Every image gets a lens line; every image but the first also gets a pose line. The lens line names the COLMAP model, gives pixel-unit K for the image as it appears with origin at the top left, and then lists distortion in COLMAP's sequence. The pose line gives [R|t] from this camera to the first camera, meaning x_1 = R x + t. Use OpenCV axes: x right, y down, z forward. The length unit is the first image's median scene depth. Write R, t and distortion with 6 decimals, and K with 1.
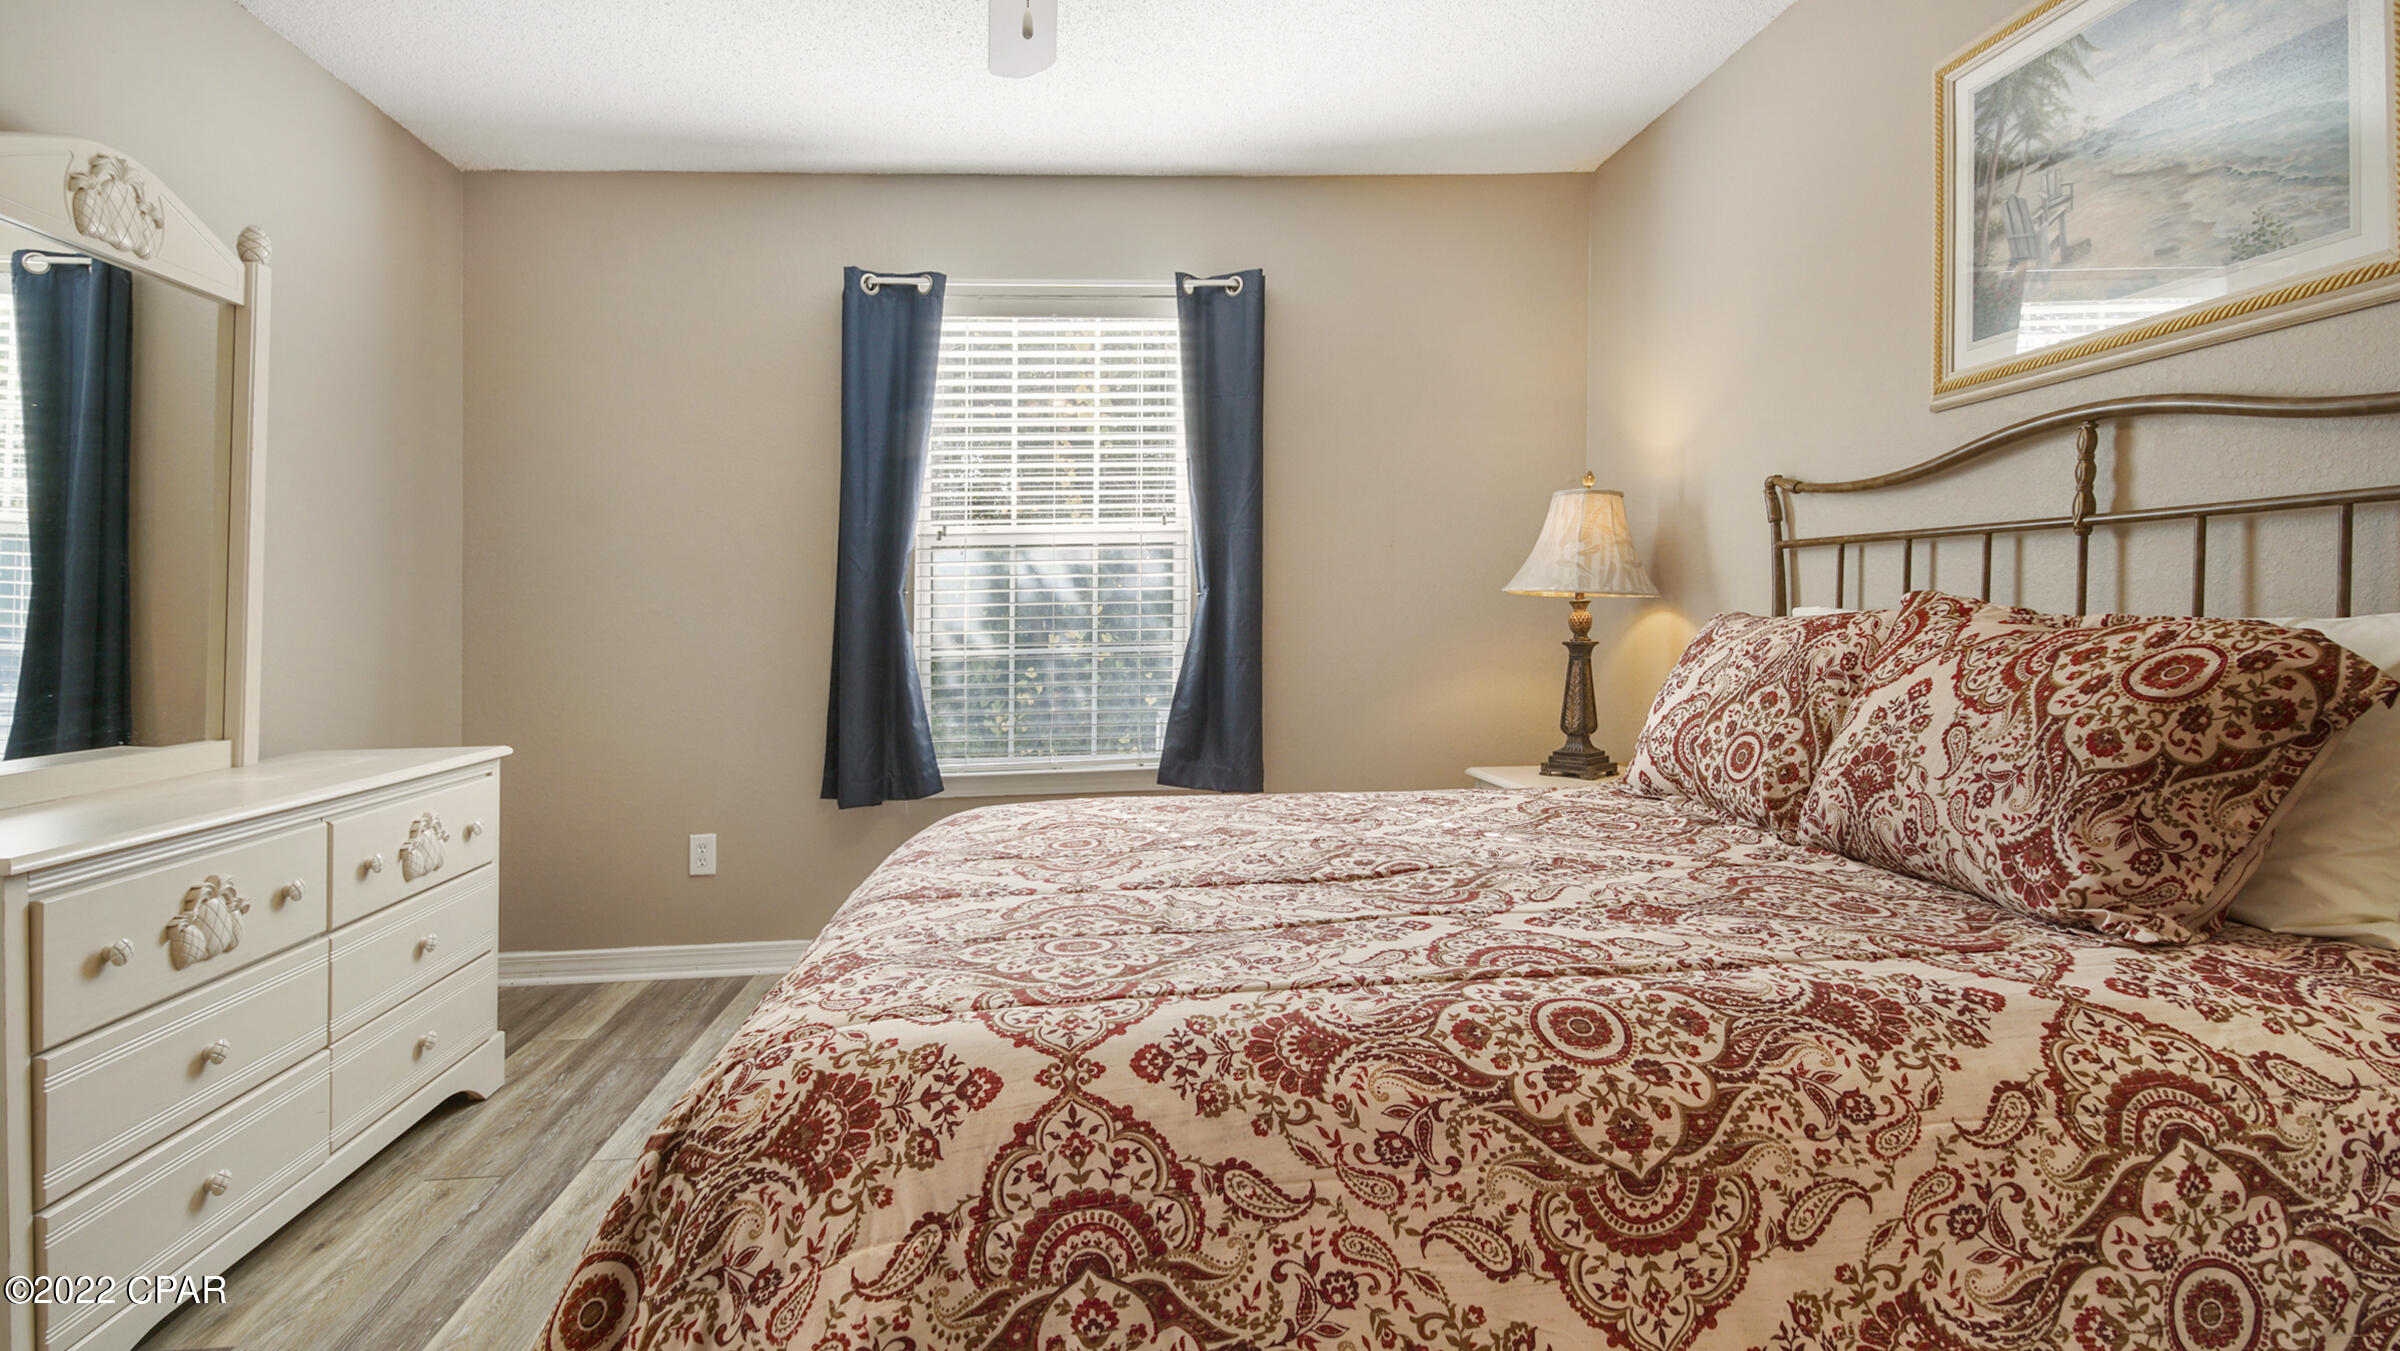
lens RADIAL K [[1132.4, 0, 1194.2], [0, 1132.4, 603.9], [0, 0, 1]] dist [0.043073, -0.030056]
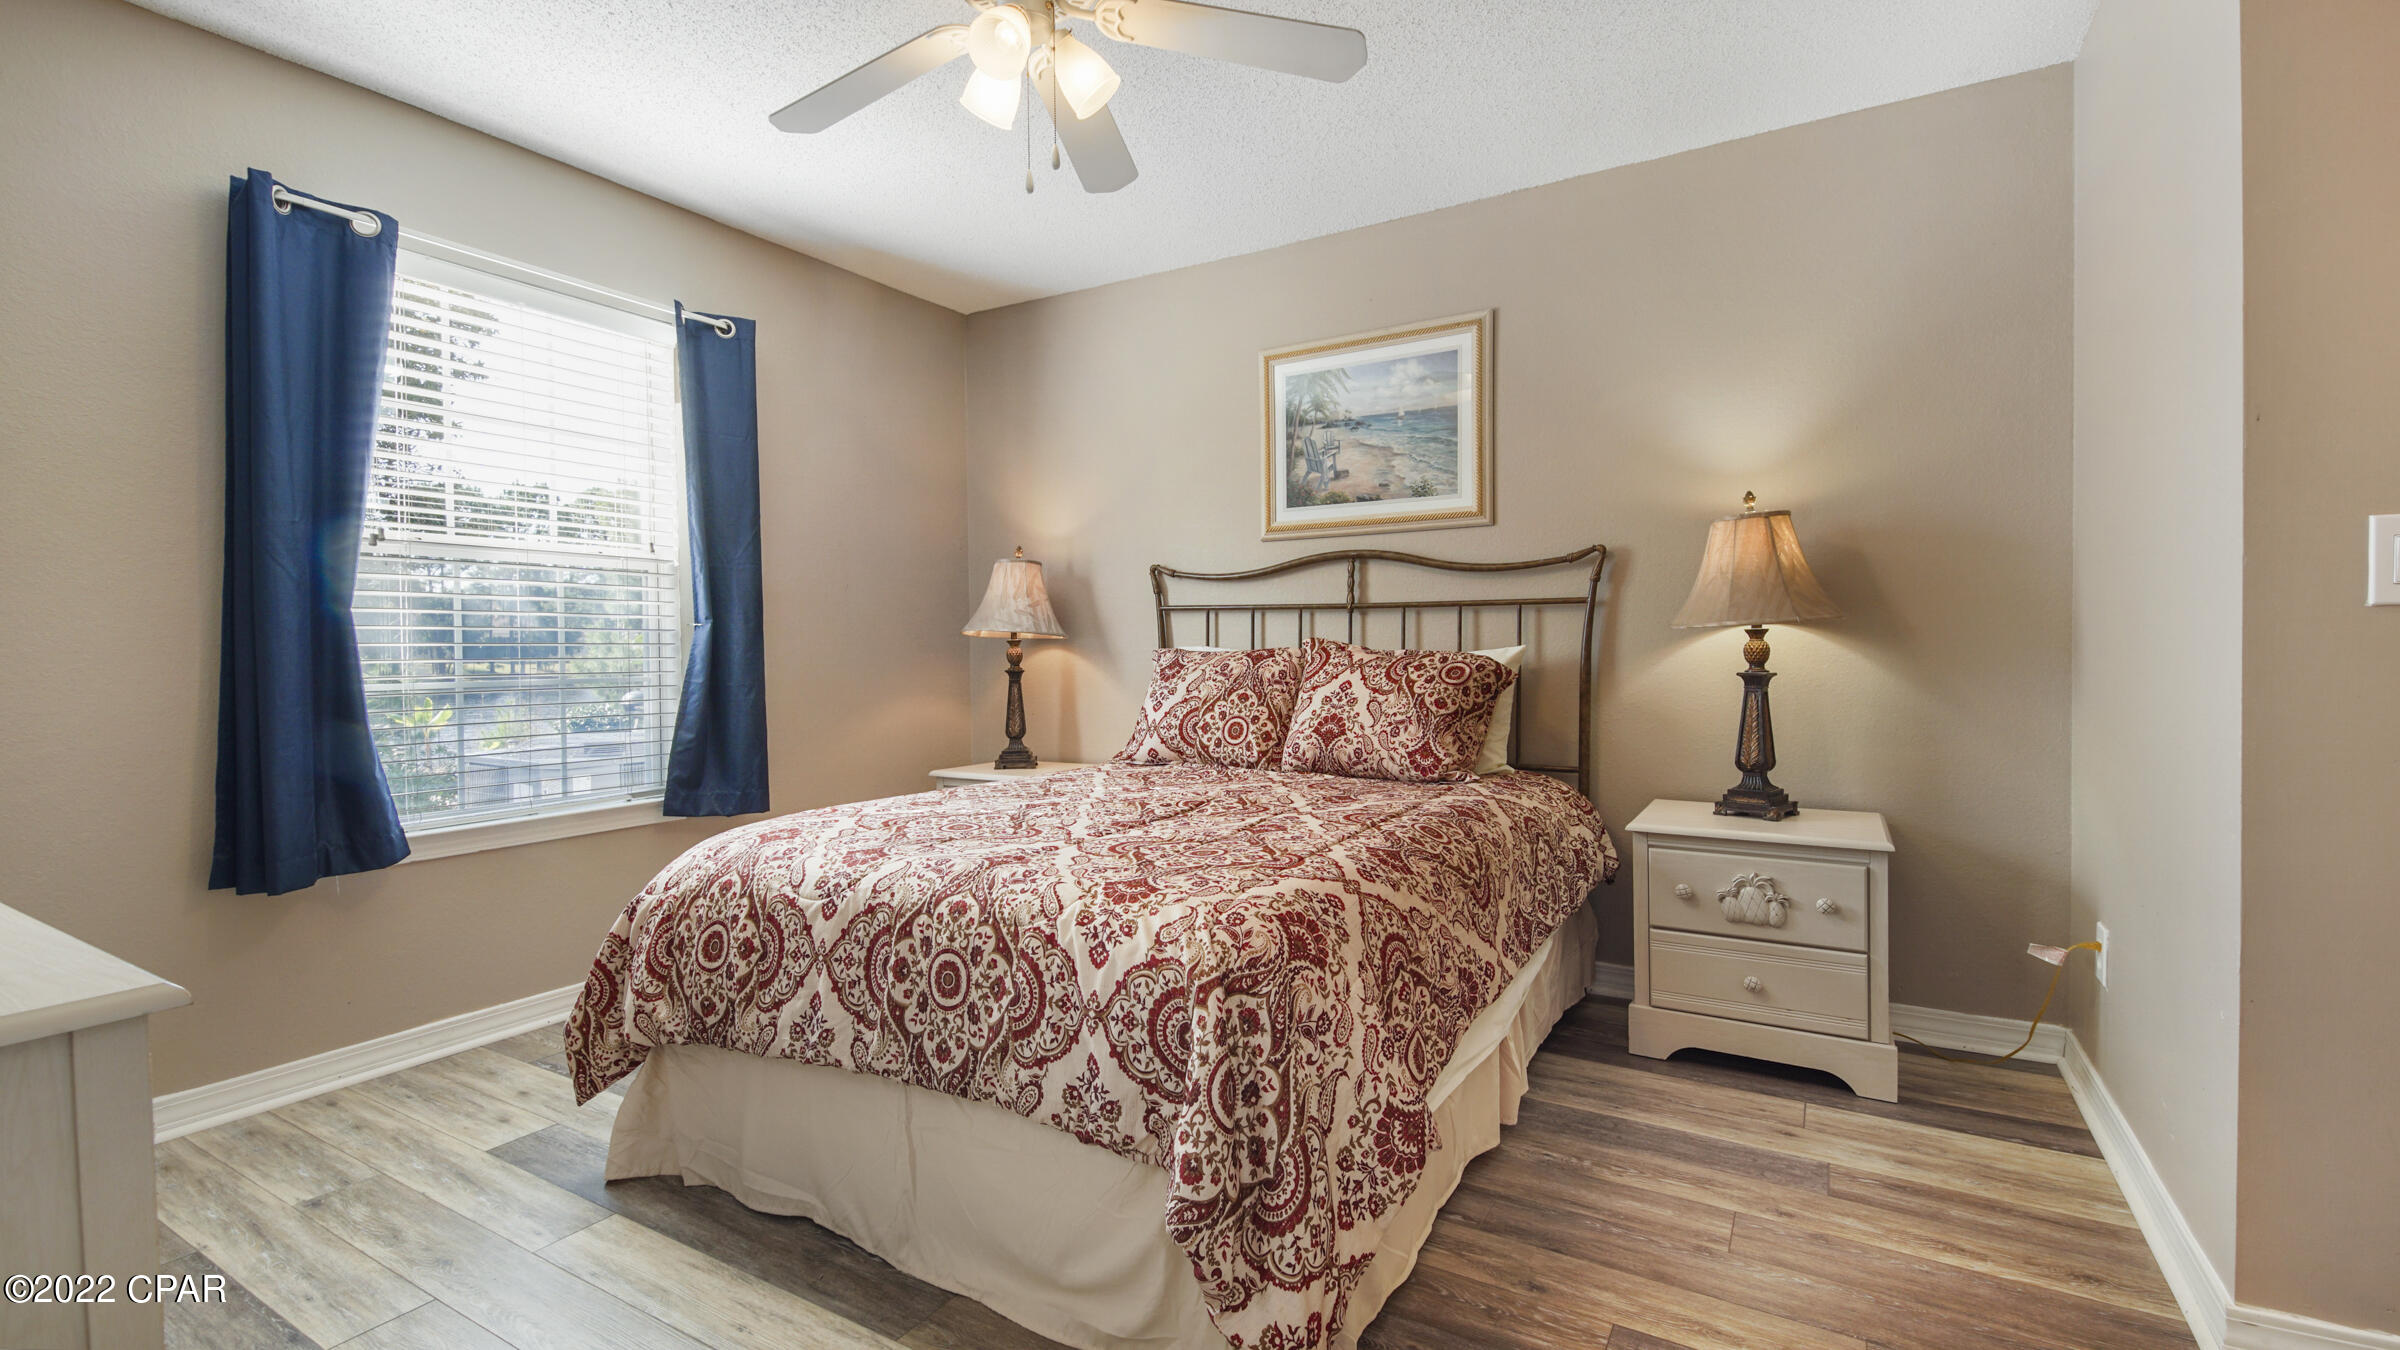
lens RADIAL K [[1134.6, 0, 1195.7], [0, 1134.6, 649.0], [0, 0, 1]] dist [0.028495, -0.029251]
pose [[0.523861, 0.017466, 0.851625, -1.051130], [-0.013530, 0.999834, -0.012183, 0.032214], [-0.851696, -0.005140, 0.524011, 0.150055]]
